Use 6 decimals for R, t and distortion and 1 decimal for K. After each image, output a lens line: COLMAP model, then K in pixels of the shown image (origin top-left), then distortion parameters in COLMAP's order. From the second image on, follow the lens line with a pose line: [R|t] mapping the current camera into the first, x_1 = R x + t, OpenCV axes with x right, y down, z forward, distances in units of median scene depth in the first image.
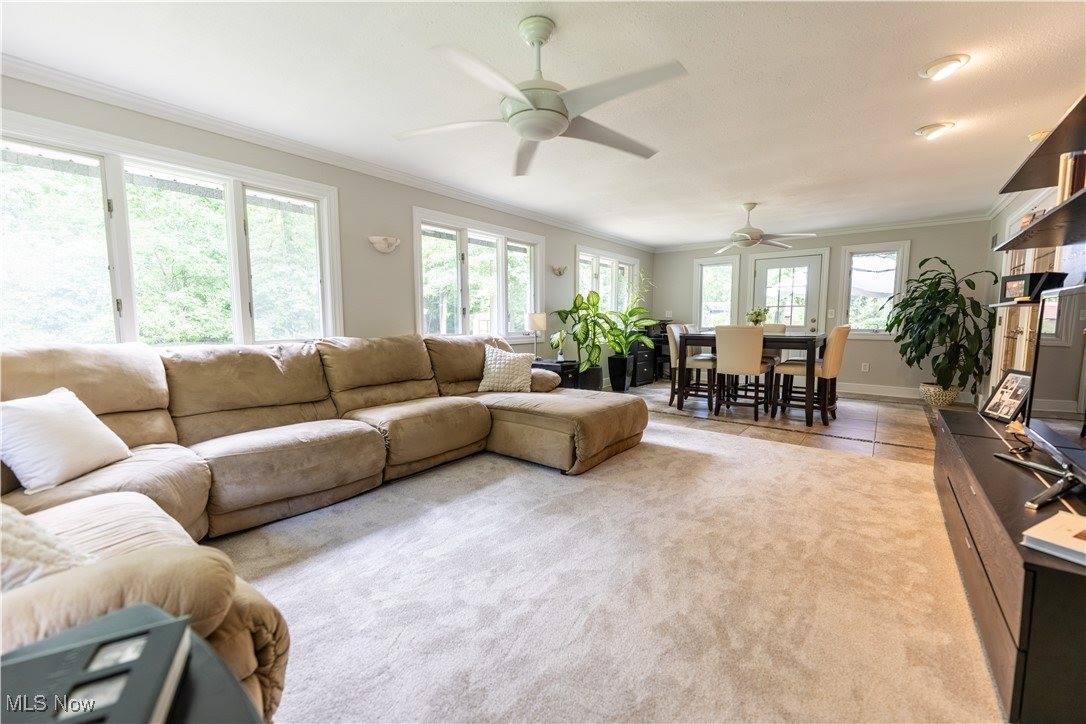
lens RADIAL K [[434.5, 0, 537.8], [0, 434.5, 360.1], [0, 0, 1]] dist [0.000176, 0.000038]
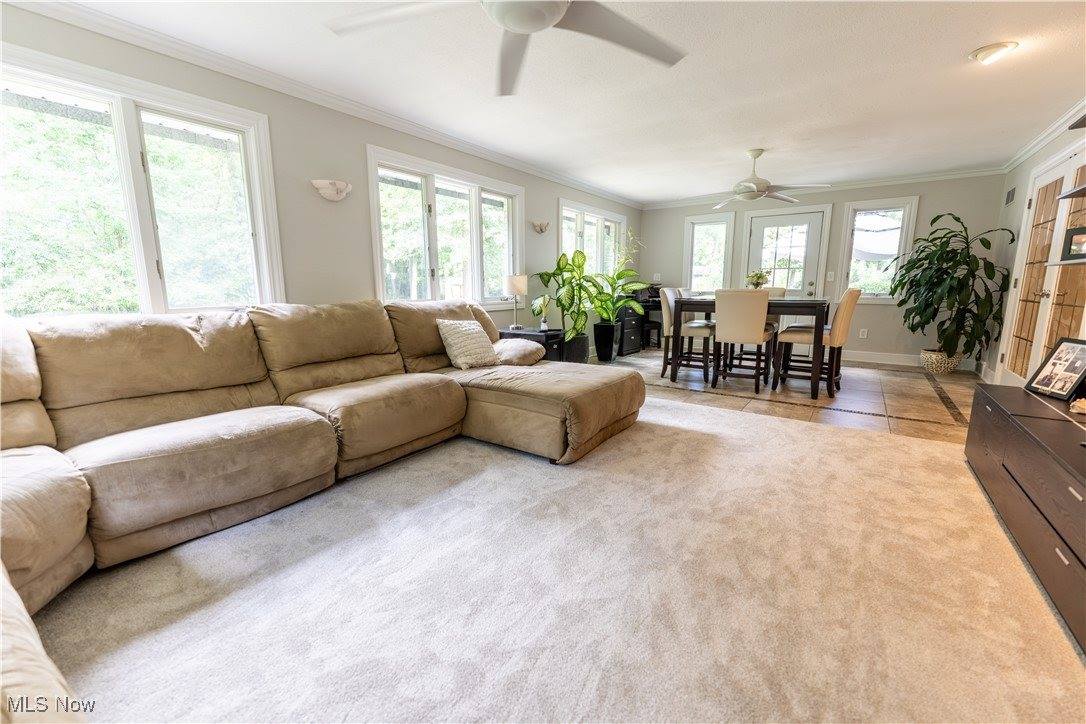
lens RADIAL K [[443.6, 0, 538.3], [0, 443.6, 359.1], [0, 0, 1]] dist [-0.000344, 0.000100]
pose [[0.998403, -0.011075, 0.055402, -0.014747], [0.006975, 0.997259, 0.073654, -0.007426], [-0.056066, -0.073150, 0.995744, 0.134230]]
